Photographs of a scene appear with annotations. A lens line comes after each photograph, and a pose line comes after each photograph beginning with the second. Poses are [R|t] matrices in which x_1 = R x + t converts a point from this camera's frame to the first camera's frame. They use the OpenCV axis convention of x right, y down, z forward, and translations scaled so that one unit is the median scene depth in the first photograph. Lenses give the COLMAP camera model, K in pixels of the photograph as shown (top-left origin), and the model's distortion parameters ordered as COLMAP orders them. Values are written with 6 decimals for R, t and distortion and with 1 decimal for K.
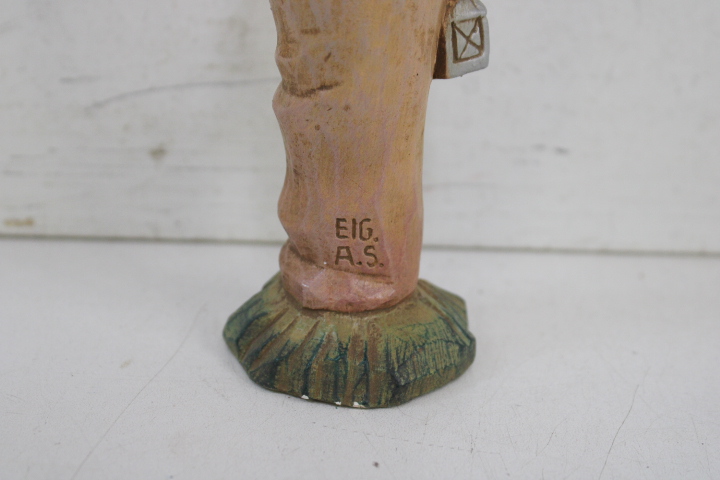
lens RADIAL K [[1221.2, 0, 364.3], [0, 1221.2, 229.3], [0, 0, 1]] dist [0.006463, 0.000000]
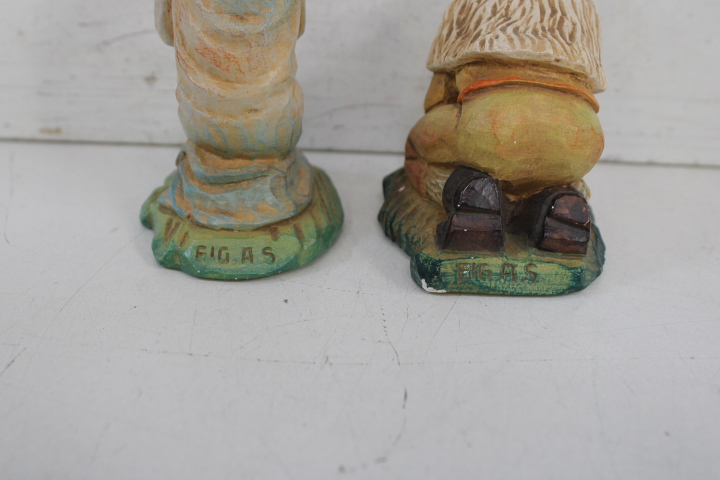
lens RADIAL K [[908.3, 0, 358.9], [0, 908.3, 225.0], [0, 0, 1]] dist [-0.053578, 0.000000]
pose [[0.999893, 0.011187, -0.009477, 0.072877], [-0.010512, 0.997592, 0.068555, 0.027141], [0.010221, -0.068448, 0.997602, -0.004689]]
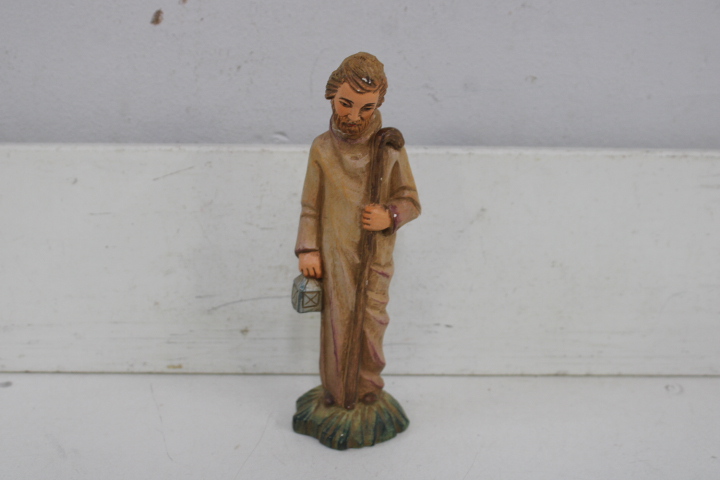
lens RADIAL K [[948.8, 0, 364.2], [0, 948.8, 238.9], [0, 0, 1]] dist [-0.052790, 0.000000]
pose [[0.999822, -0.018830, 0.001150, 0.026373], [0.018851, 0.999595, -0.021307, -0.177622], [-0.000748, 0.021325, 0.999772, -0.544359]]
